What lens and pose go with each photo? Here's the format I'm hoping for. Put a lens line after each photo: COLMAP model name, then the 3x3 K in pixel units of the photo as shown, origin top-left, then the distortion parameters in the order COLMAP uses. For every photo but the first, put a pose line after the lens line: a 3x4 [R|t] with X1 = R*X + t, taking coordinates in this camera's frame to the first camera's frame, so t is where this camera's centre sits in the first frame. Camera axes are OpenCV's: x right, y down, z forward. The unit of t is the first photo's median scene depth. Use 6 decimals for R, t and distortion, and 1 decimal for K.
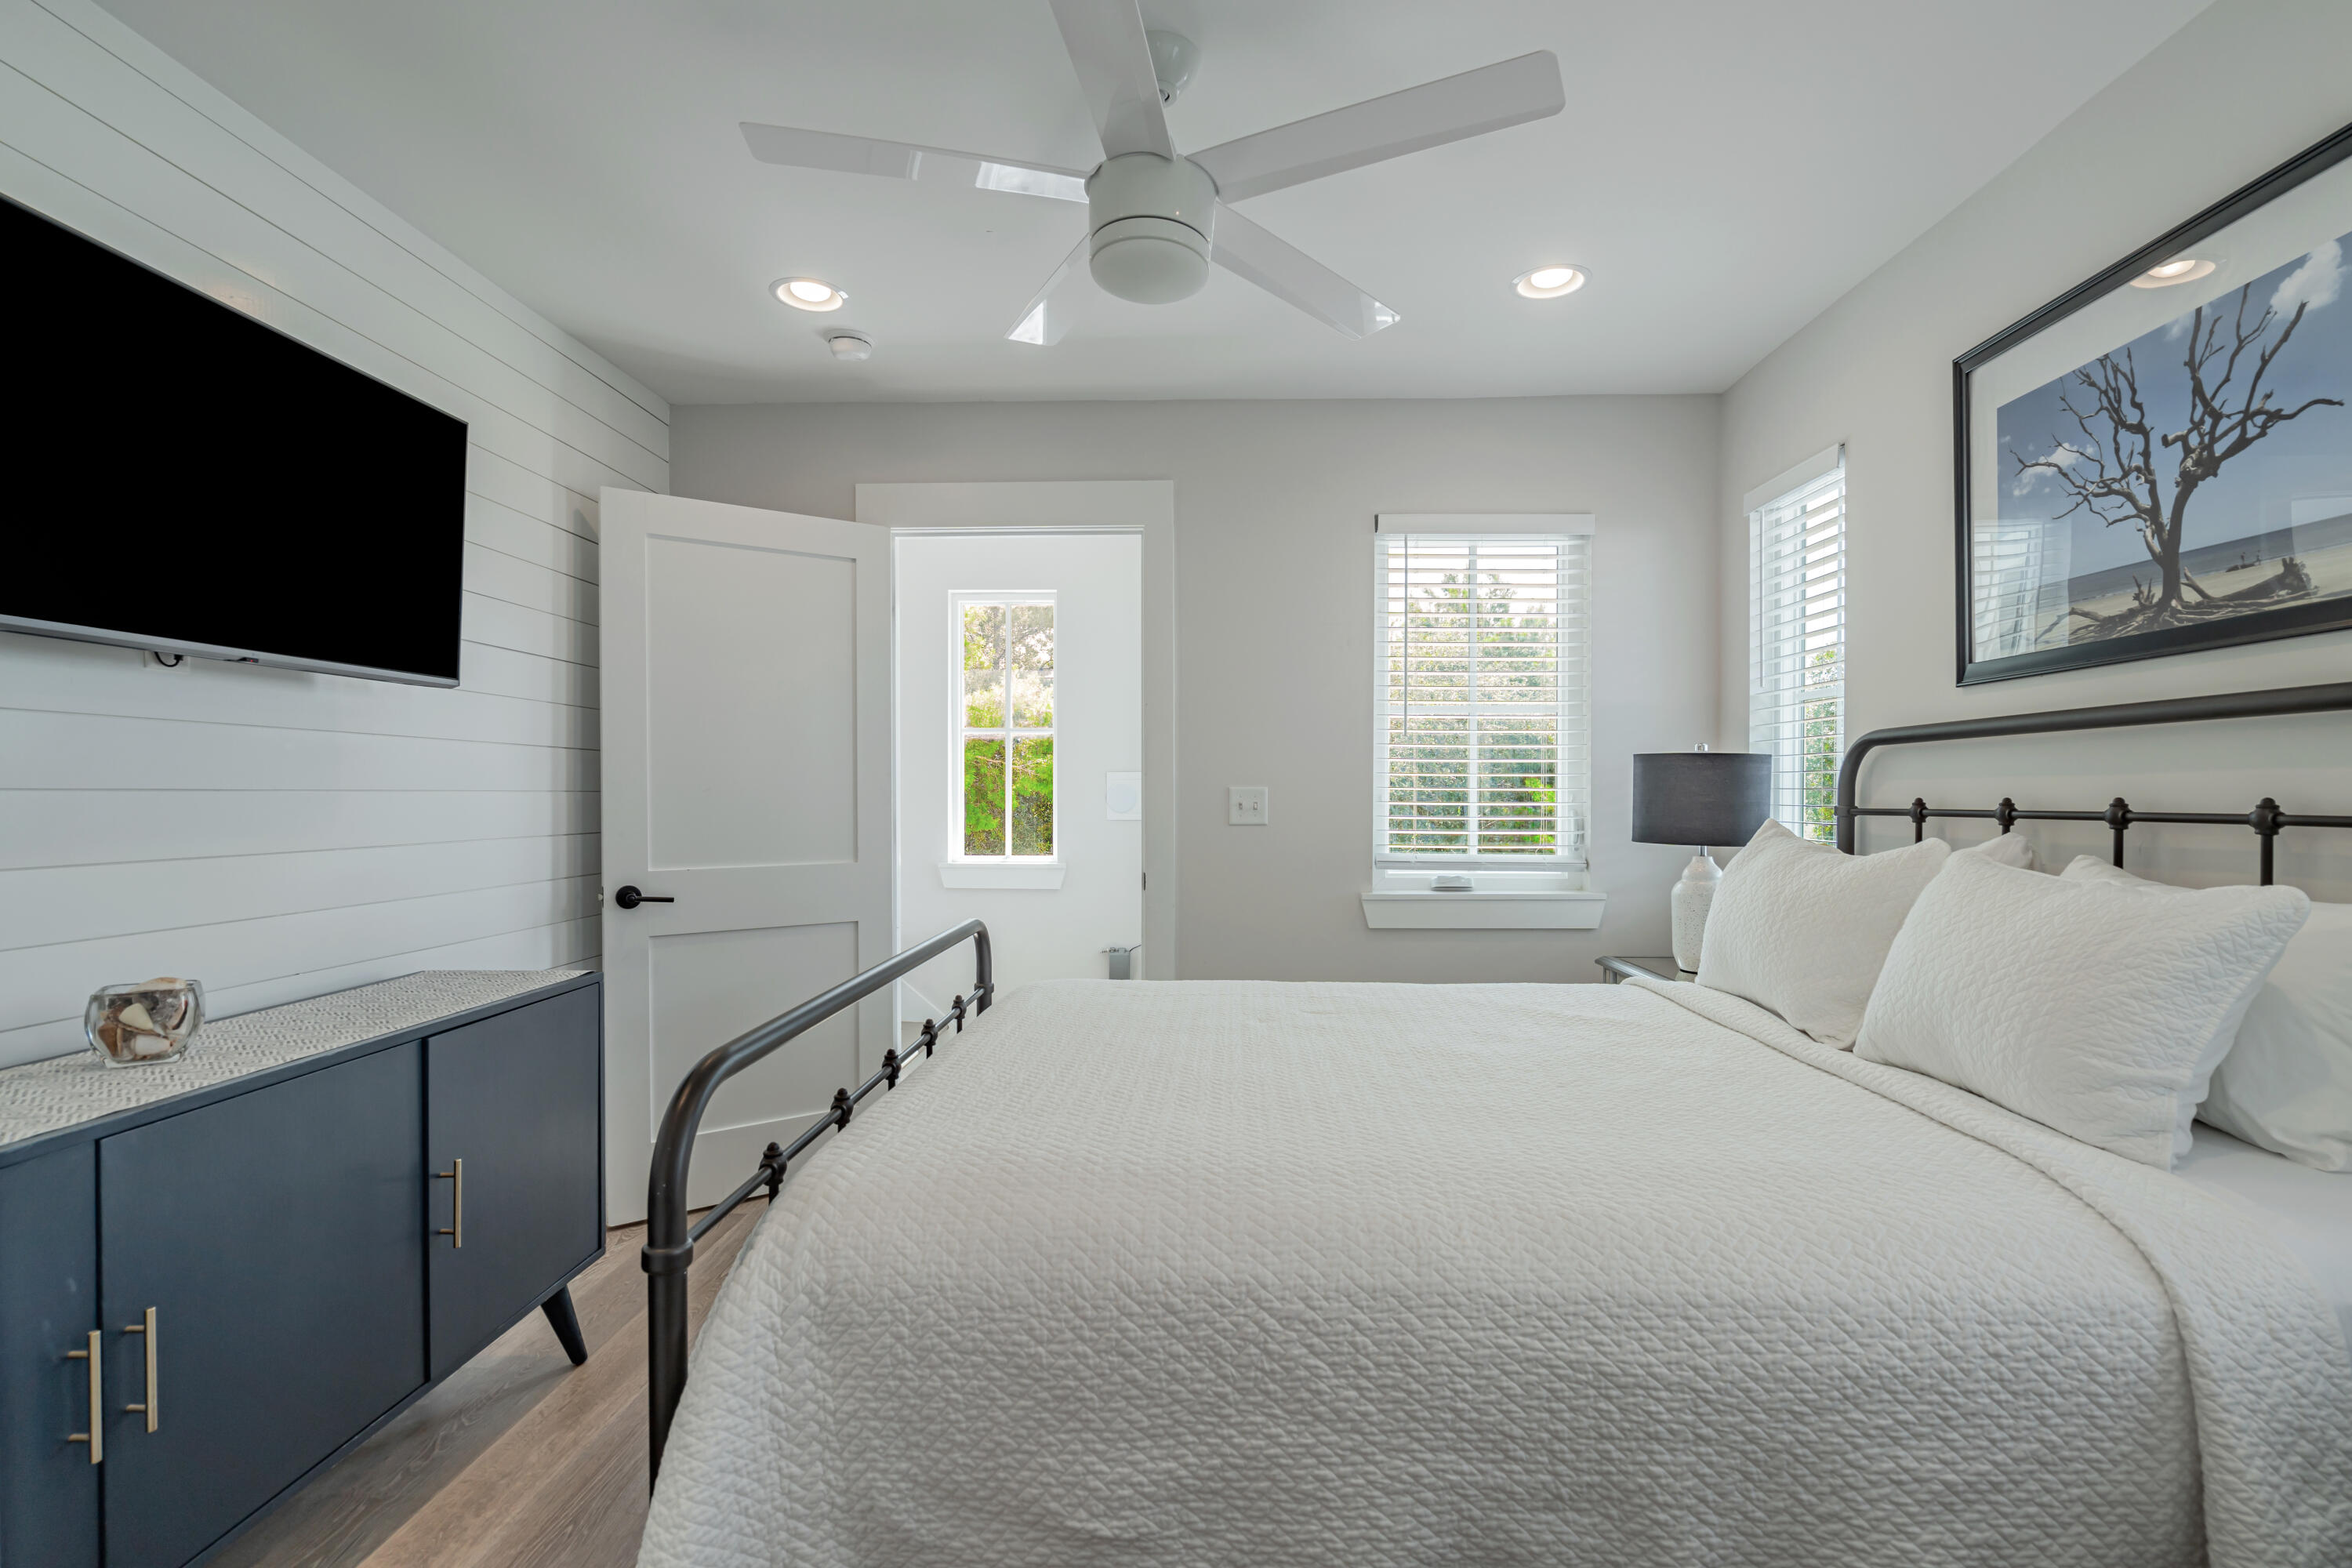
lens RADIAL K [[1046.9, 0, 1173.7], [0, 1046.9, 801.7], [0, 0, 1]] dist [0.000914, 0.000326]
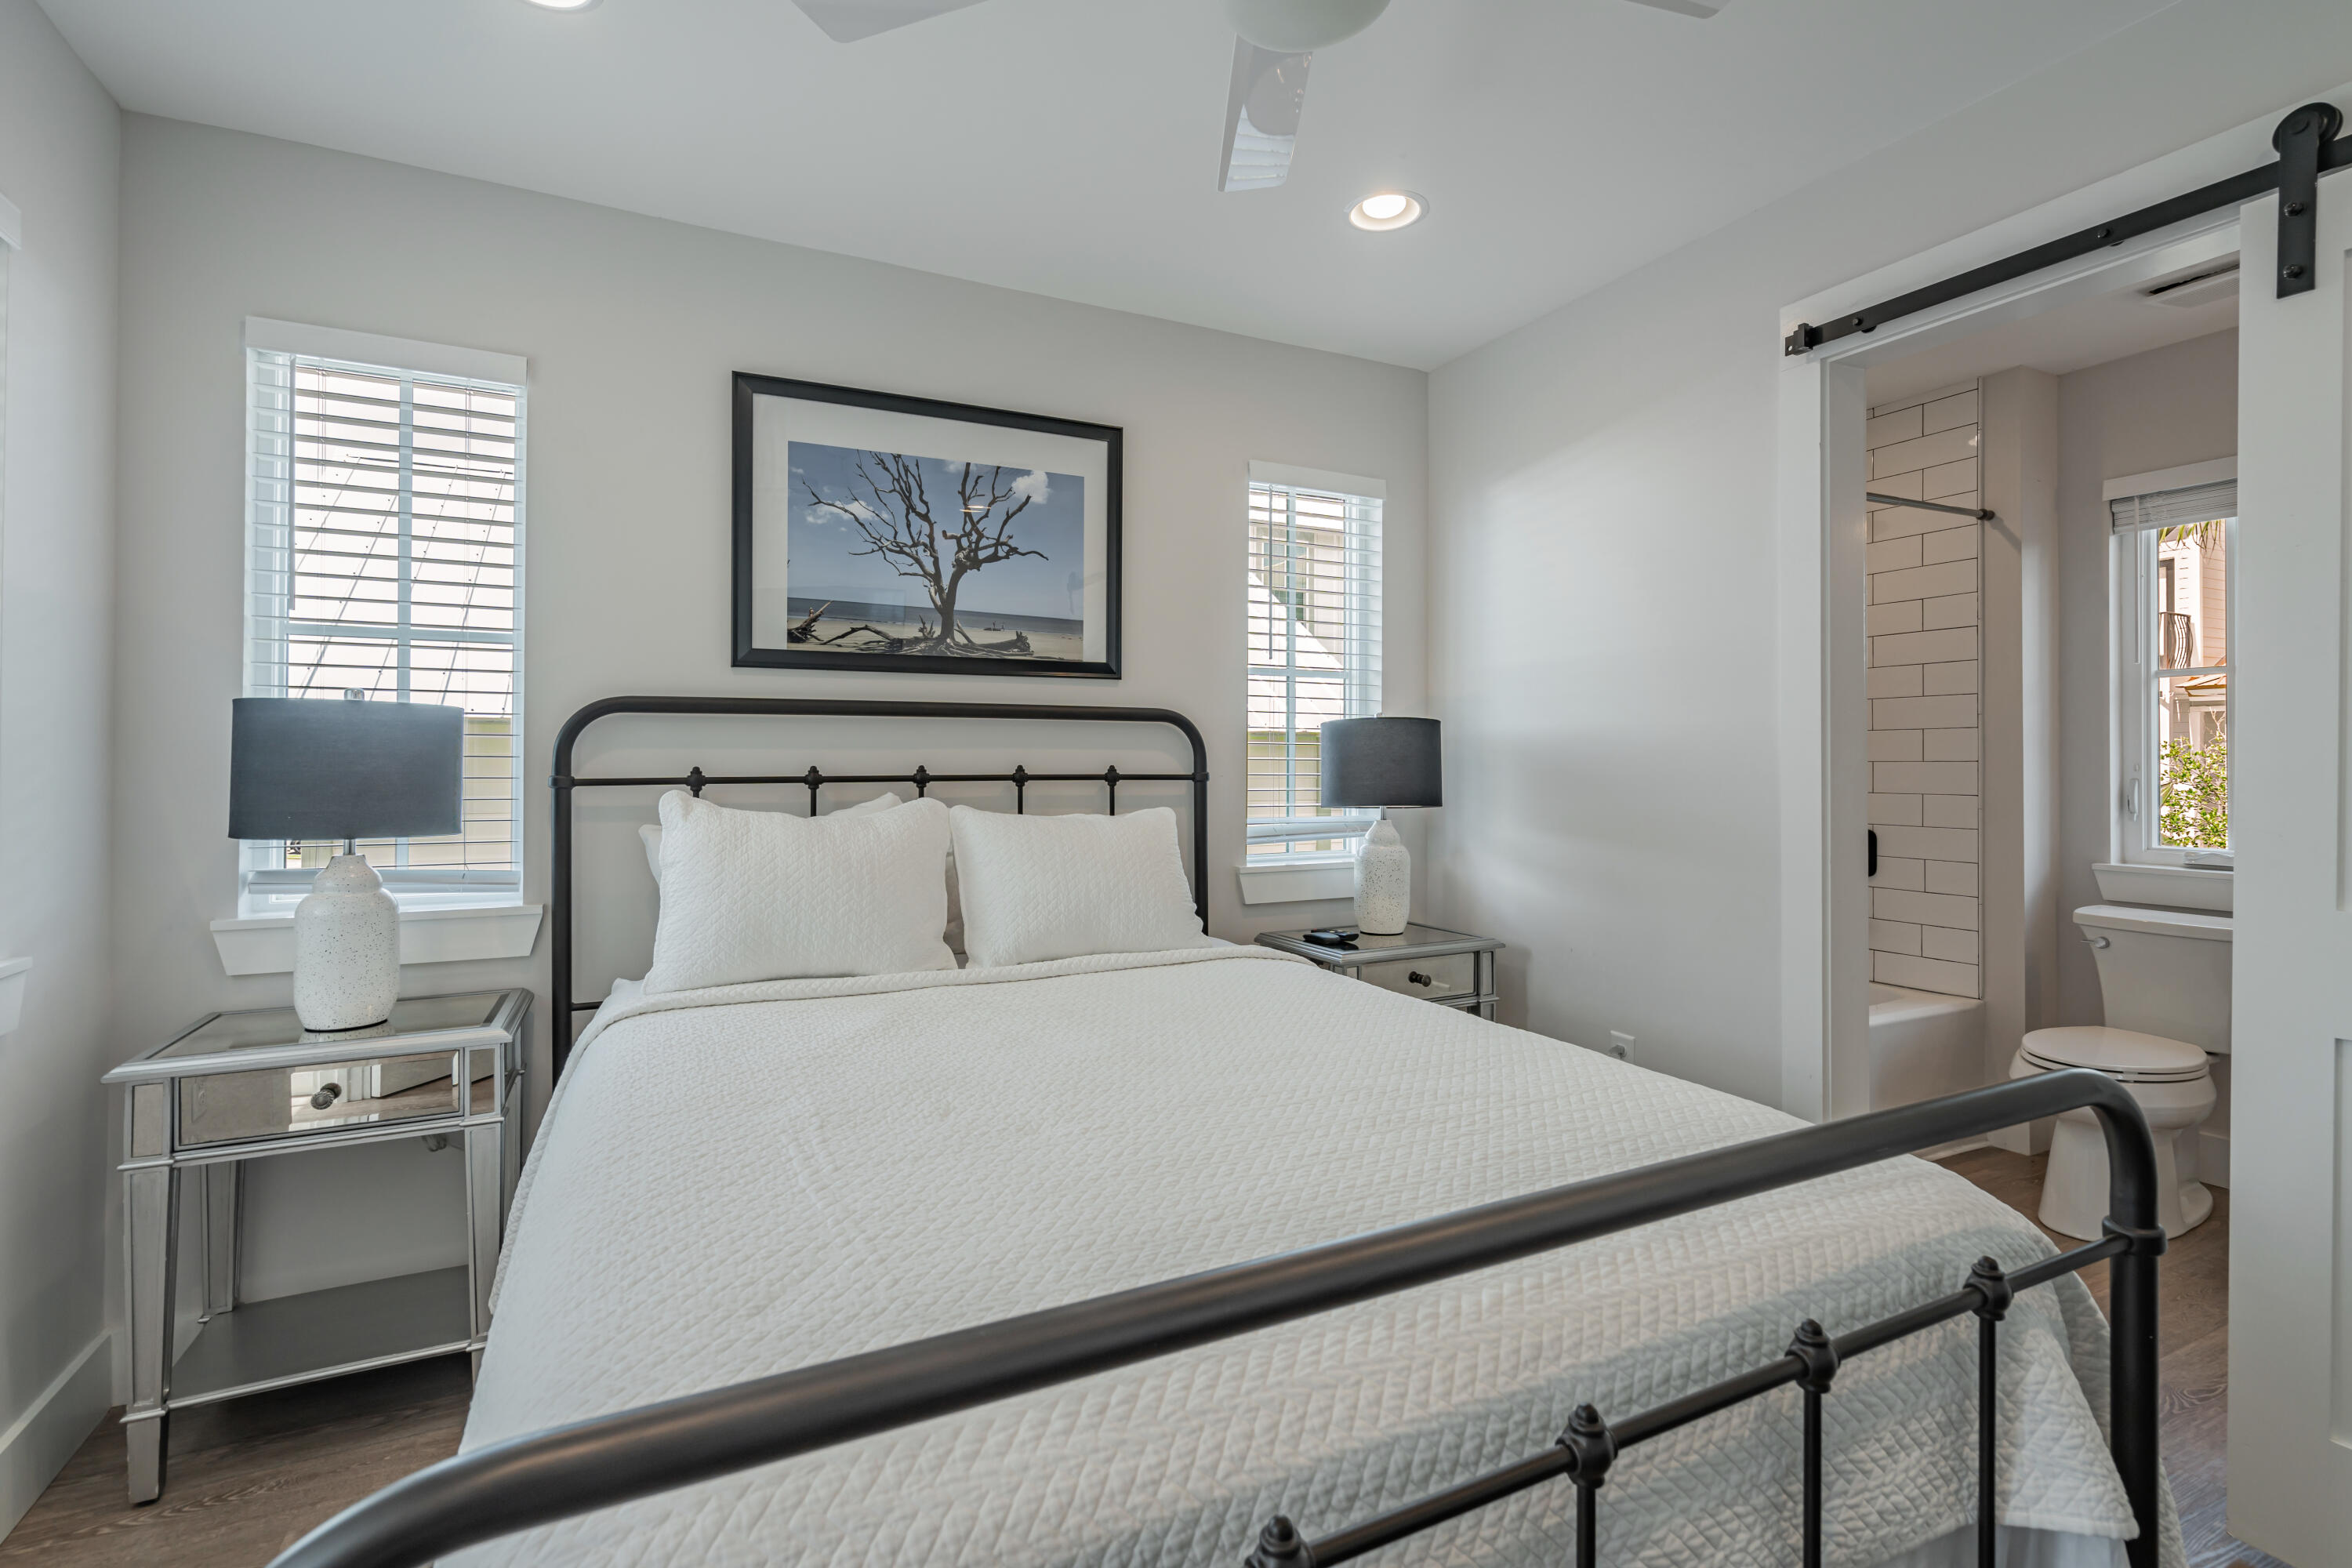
lens RADIAL K [[1076.8, 0, 1163.2], [0, 1076.8, 759.1], [0, 0, 1]] dist [-0.004070, 0.000332]
pose [[-0.467502, 0.003341, 0.883986, -0.600891], [0.006264, 0.999980, -0.000466, -0.009857], [-0.883970, 0.005319, -0.467514, 1.440590]]
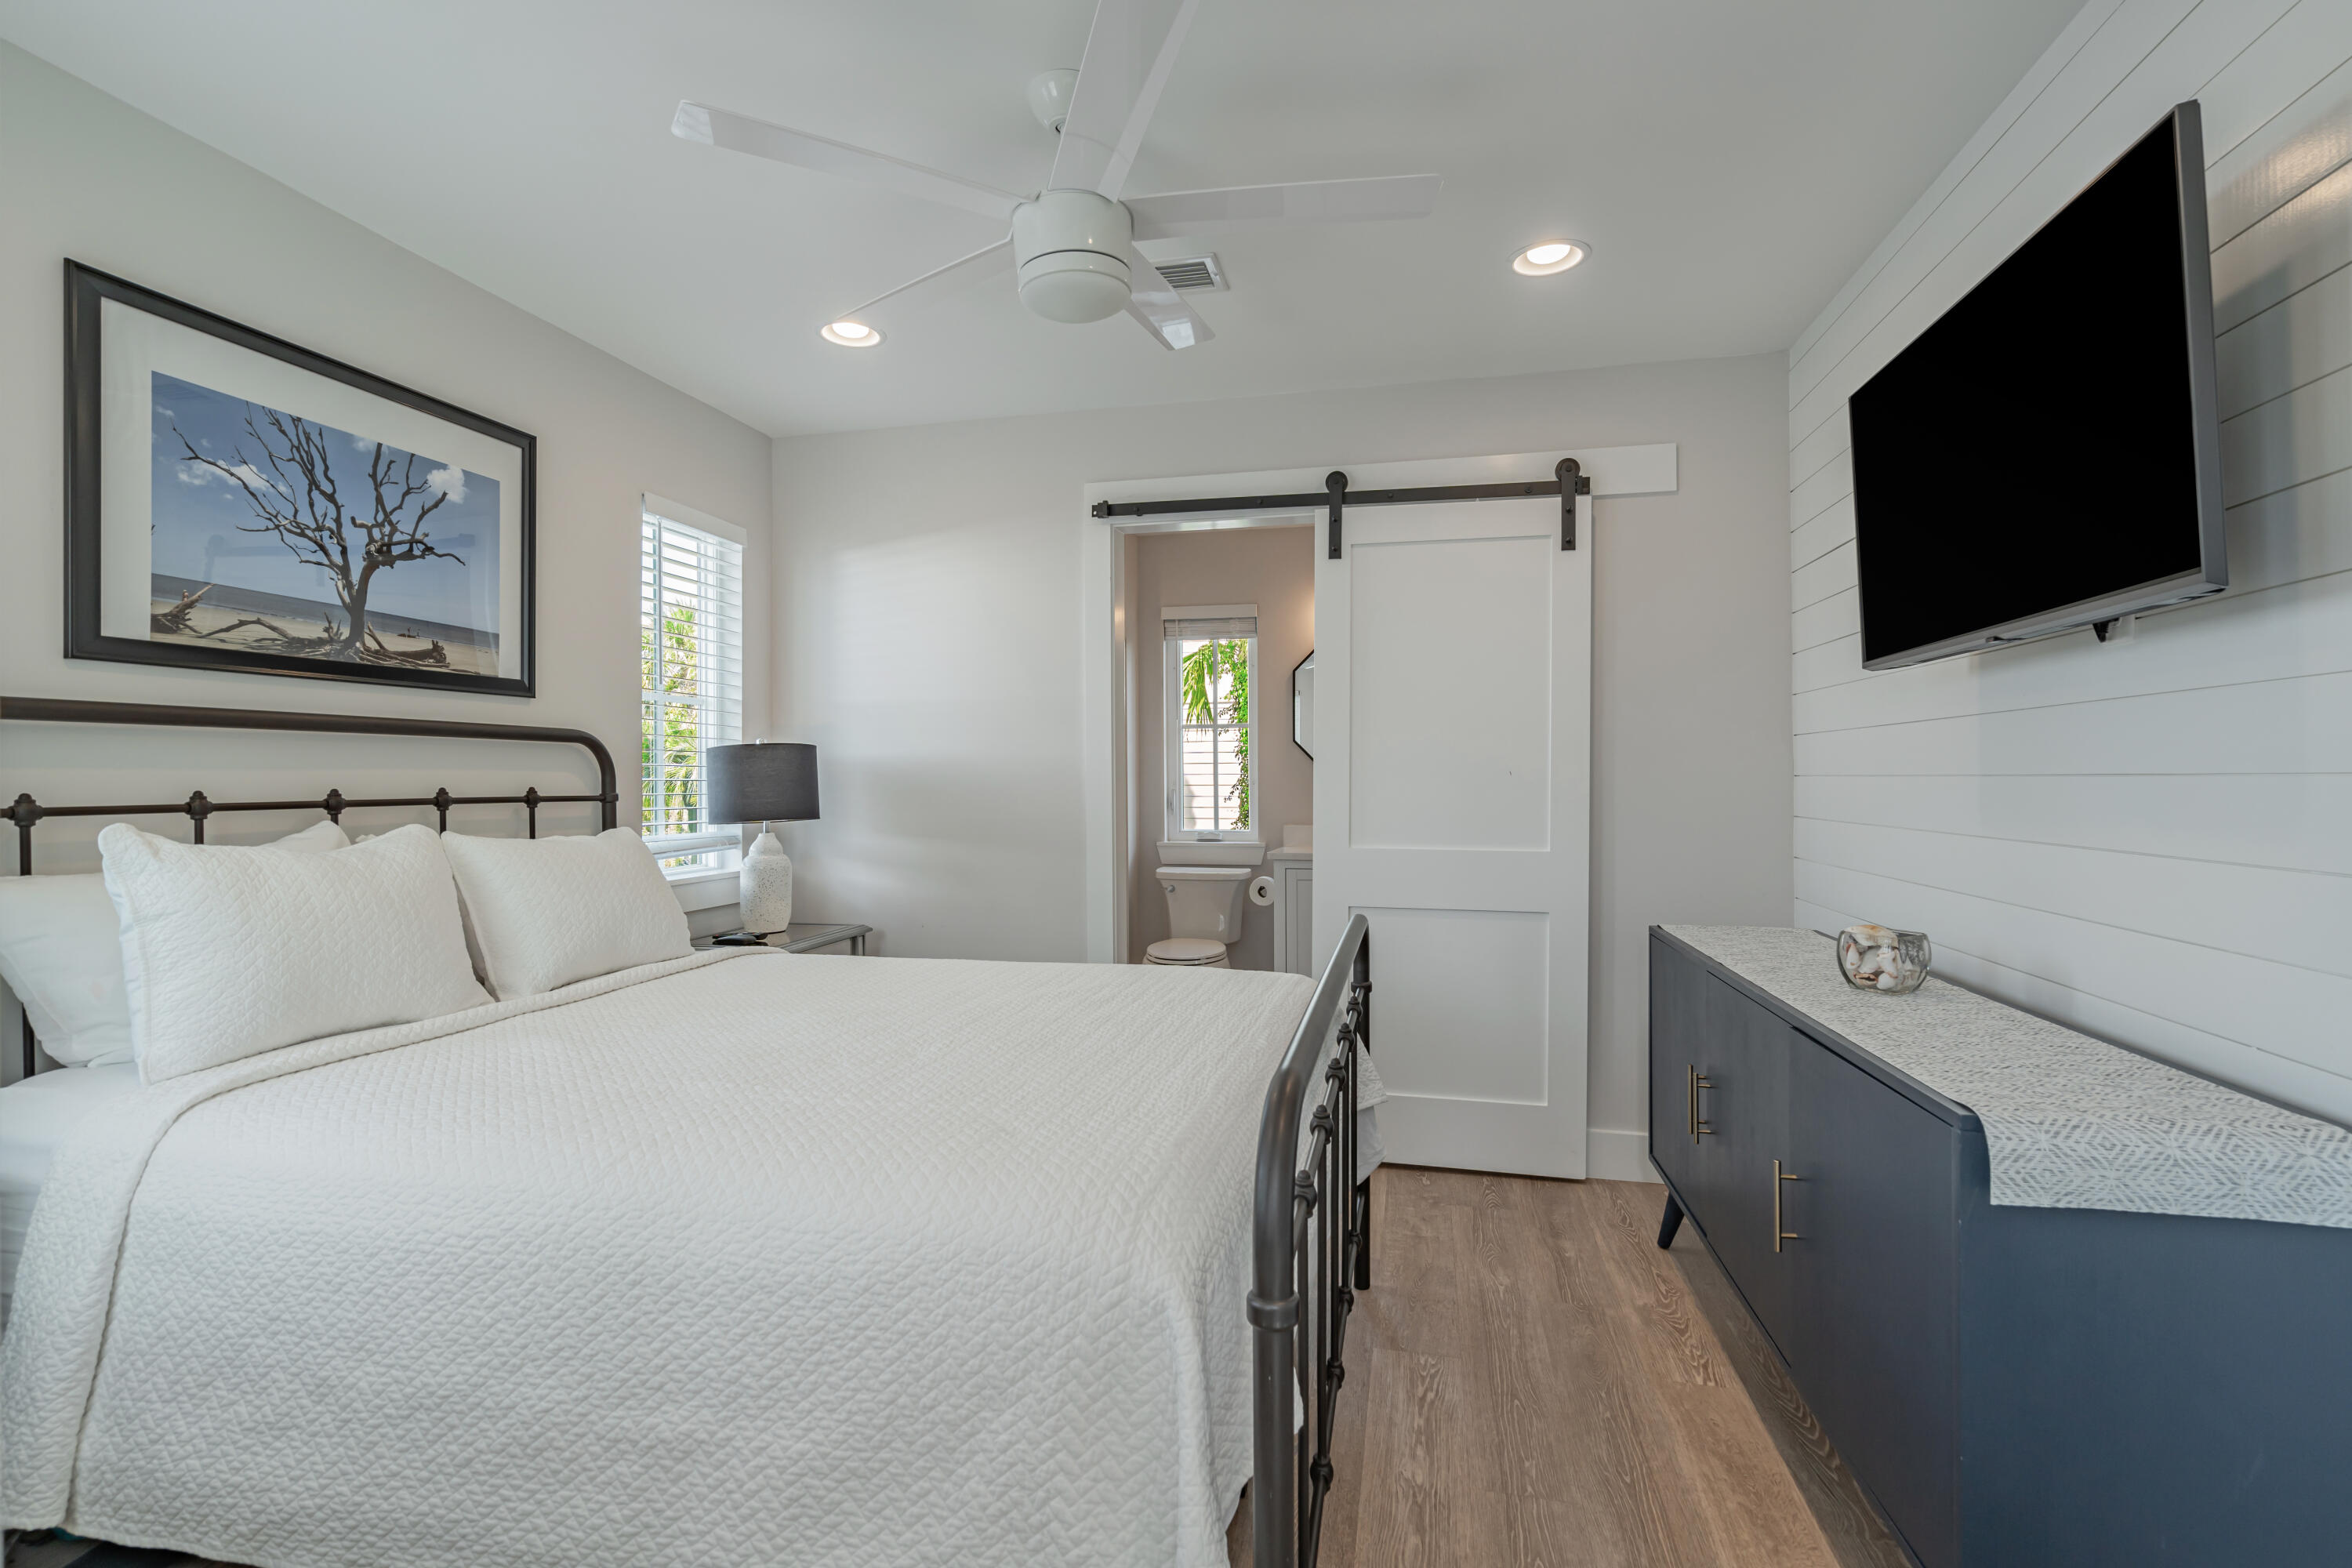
lens RADIAL K [[1074.9, 0, 1169.2], [0, 1074.9, 787.5], [0, 0, 1]] dist [-0.001079, 0.000123]
pose [[-0.980624, 0.002959, 0.195876, -0.336734], [0.006032, 0.999868, 0.015090, -0.019252], [-0.195806, 0.015979, -0.980513, 2.116880]]
